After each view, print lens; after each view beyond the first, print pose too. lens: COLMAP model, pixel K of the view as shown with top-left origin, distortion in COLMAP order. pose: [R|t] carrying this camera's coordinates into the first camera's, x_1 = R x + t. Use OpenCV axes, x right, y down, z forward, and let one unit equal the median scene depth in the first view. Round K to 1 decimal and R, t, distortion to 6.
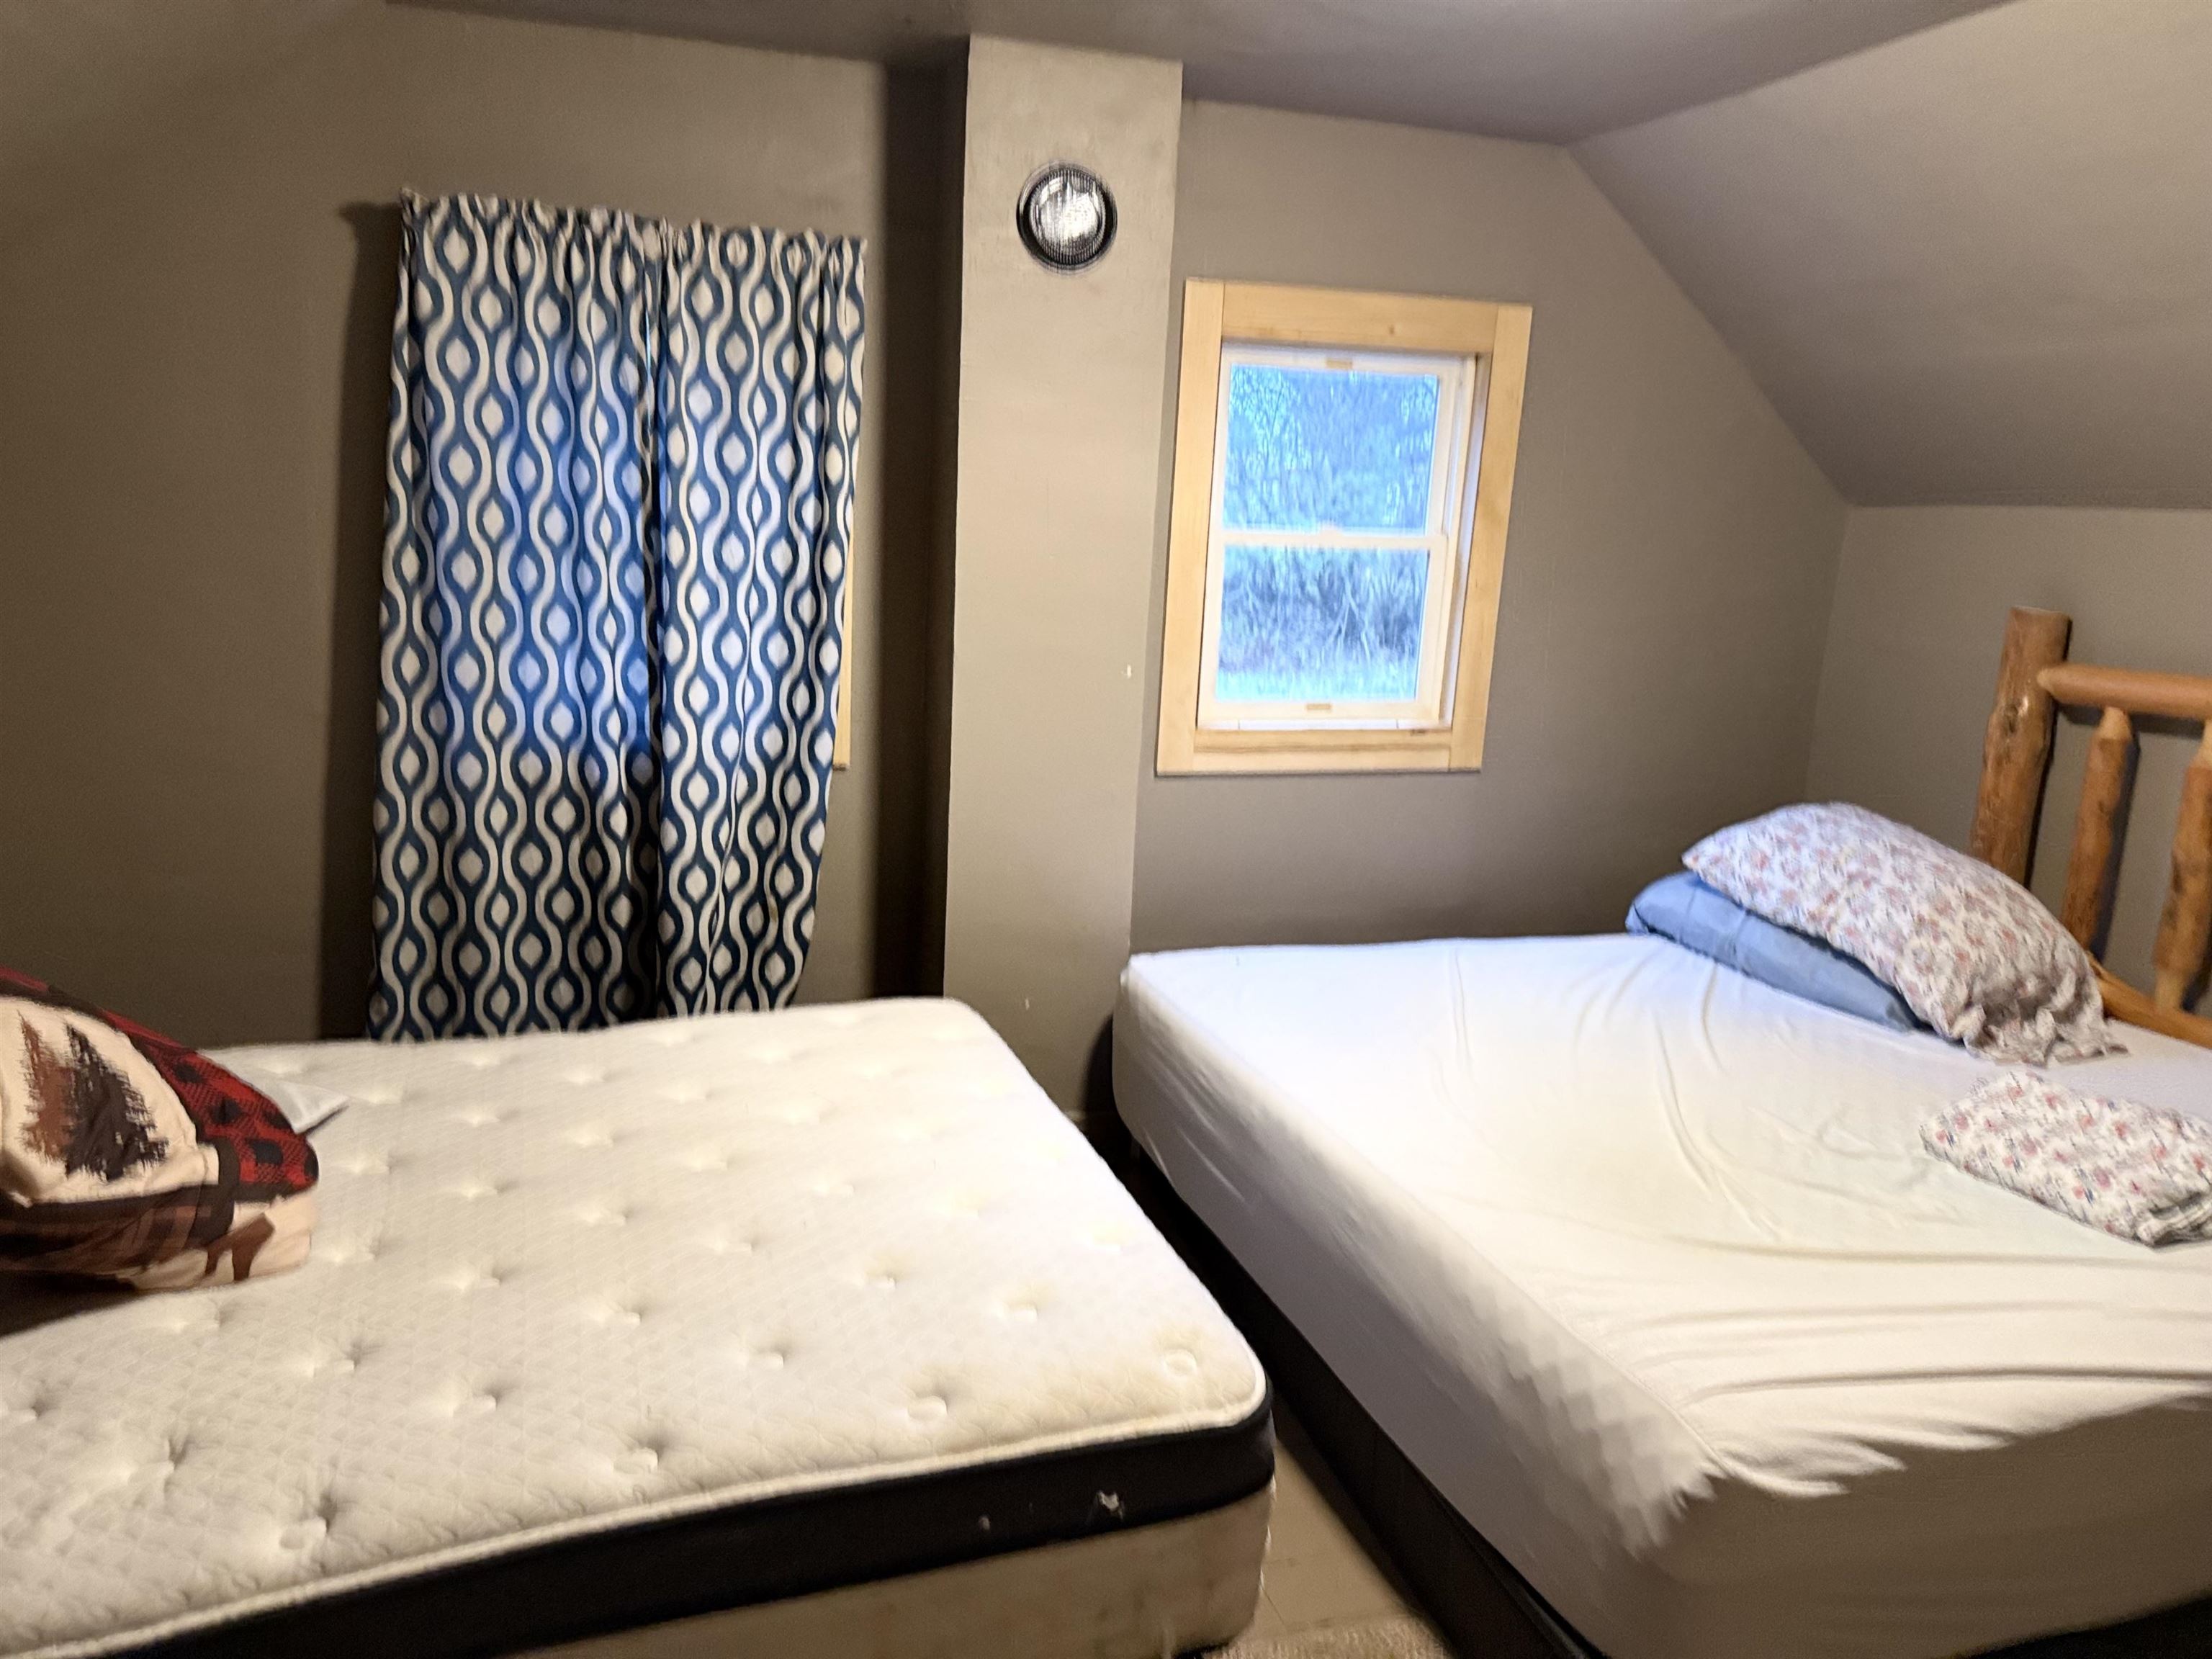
lens RADIAL K [[1548.7, 0, 1101.9], [0, 1548.7, 817.7], [0, 0, 1]] dist [0.002745, -0.000058]
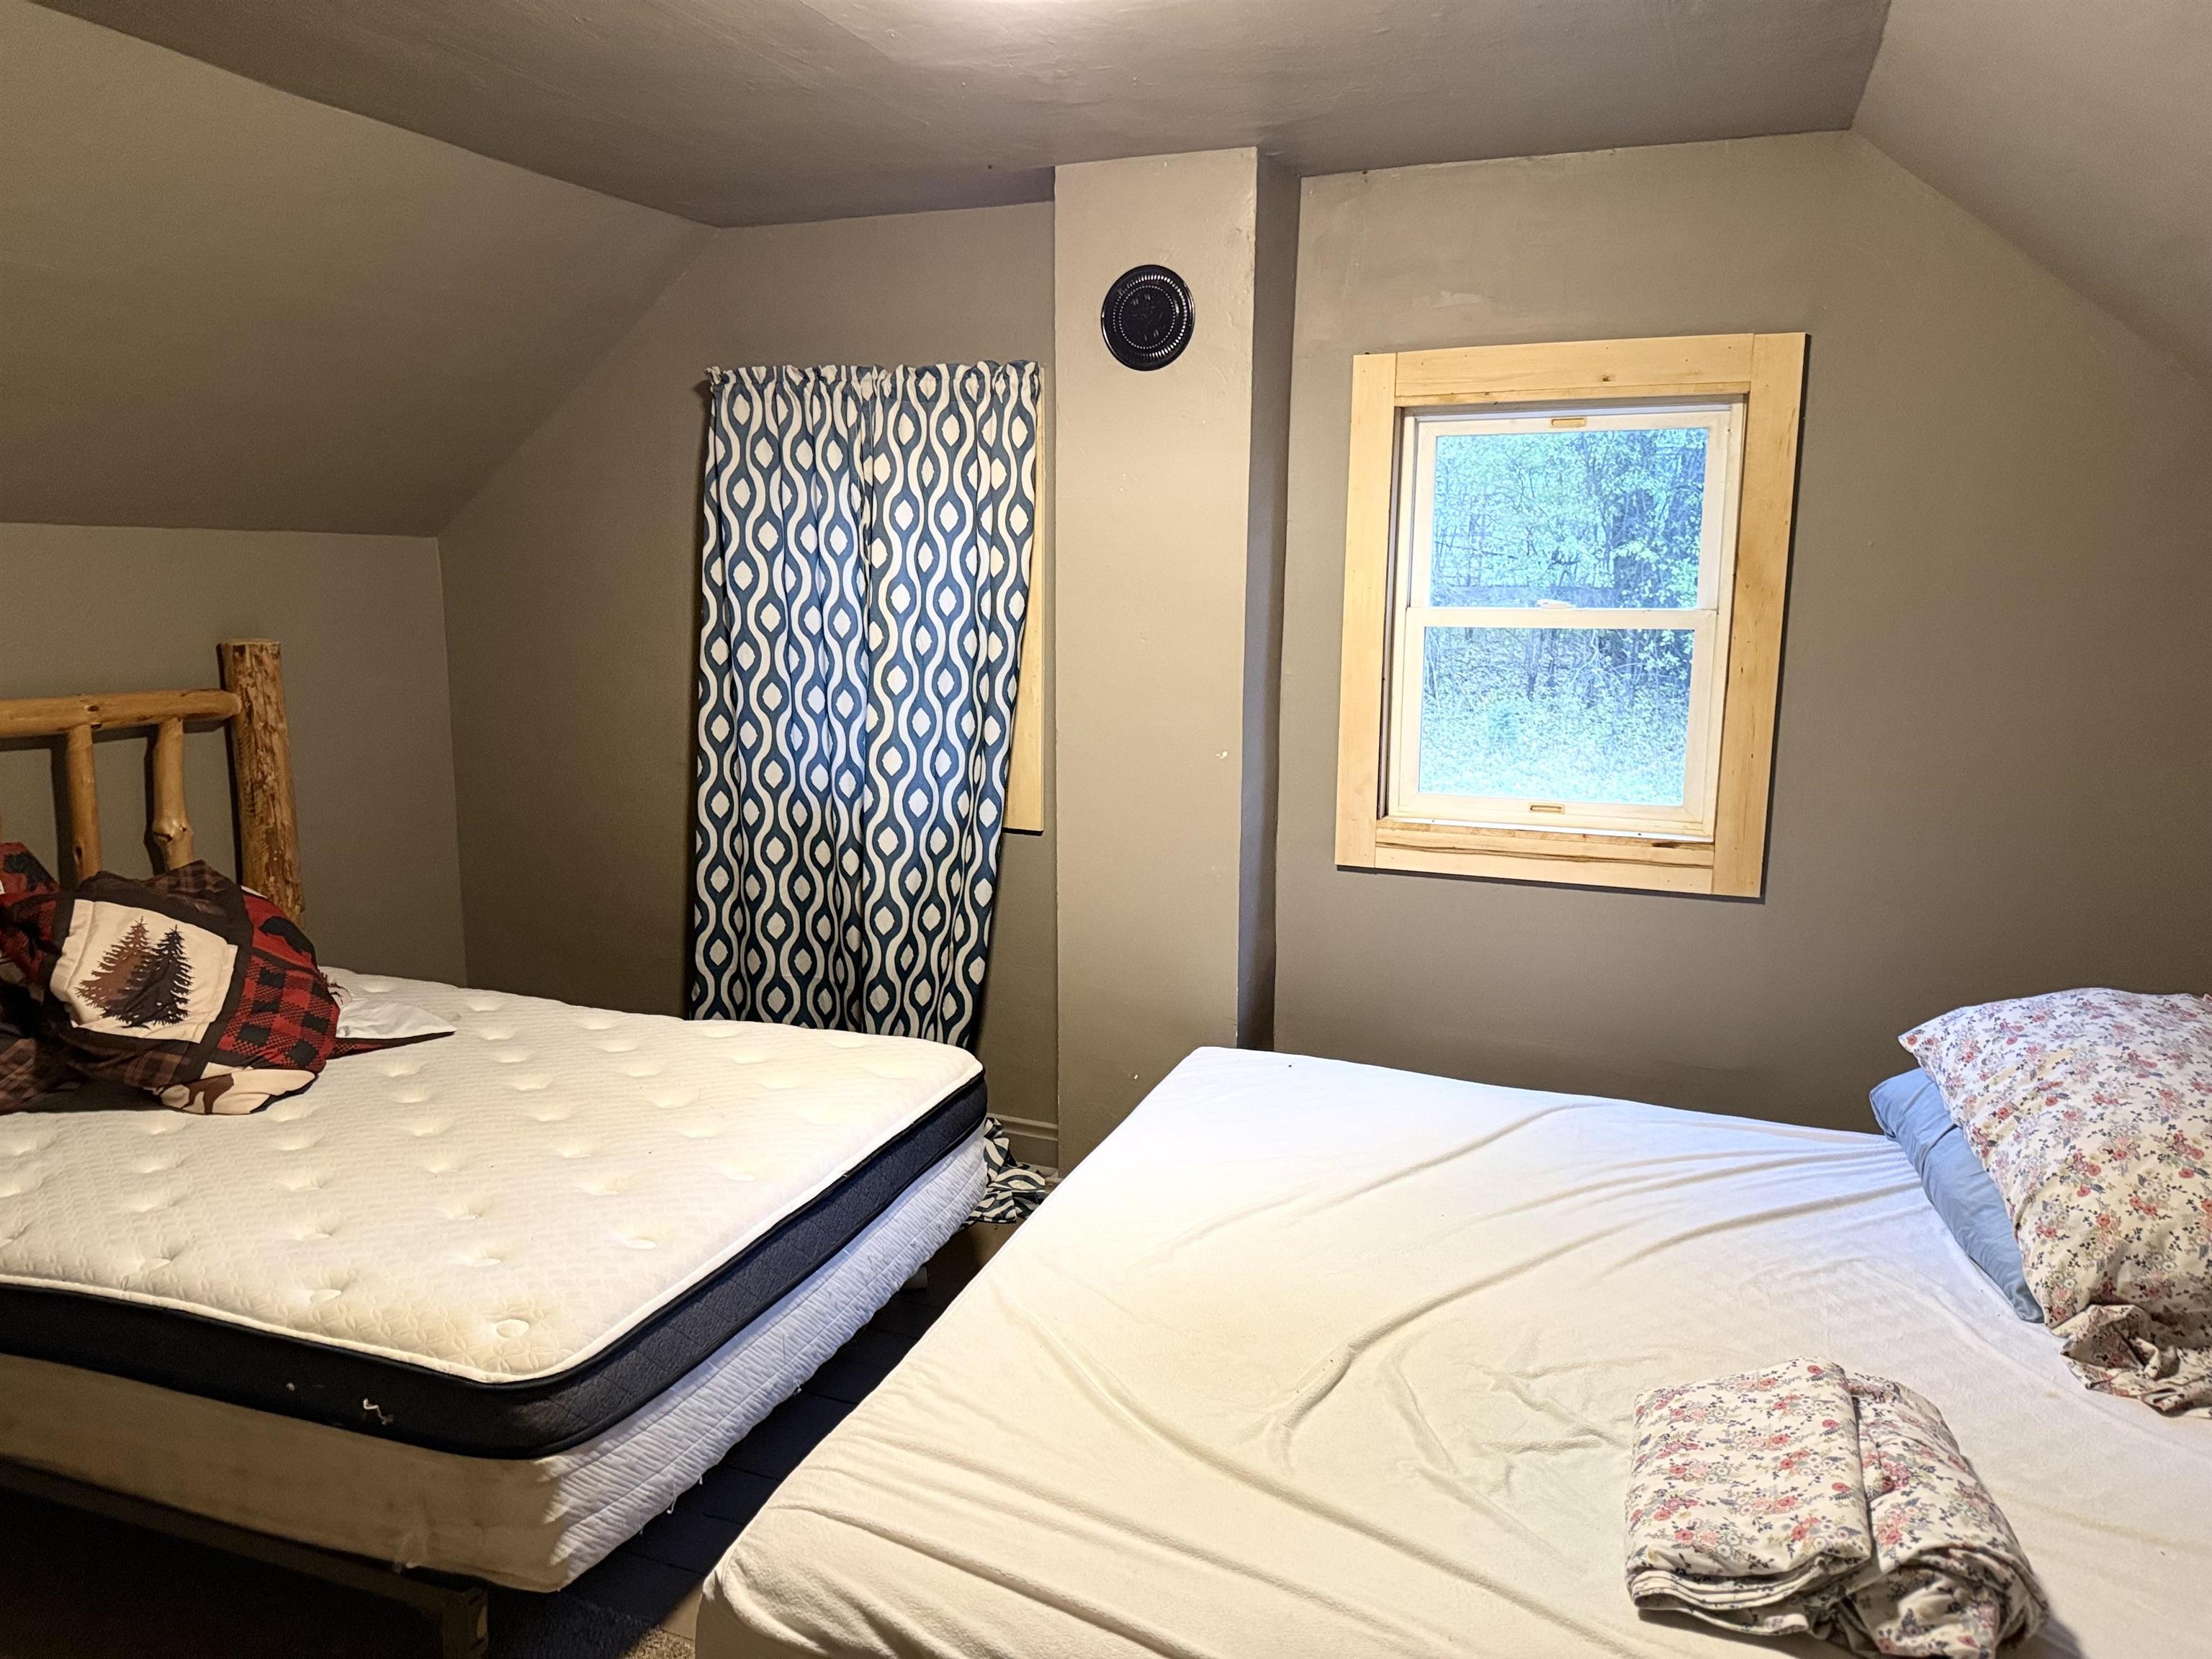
lens RADIAL K [[1544.8, 0, 1104.9], [0, 1544.8, 812.4], [0, 0, 1]] dist [0.087410, -0.106486]
pose [[0.774985, 0.060556, -0.629072, 0.642584], [-0.101781, 0.994364, -0.029669, -0.021889], [0.623730, 0.087021, 0.776781, 0.198243]]
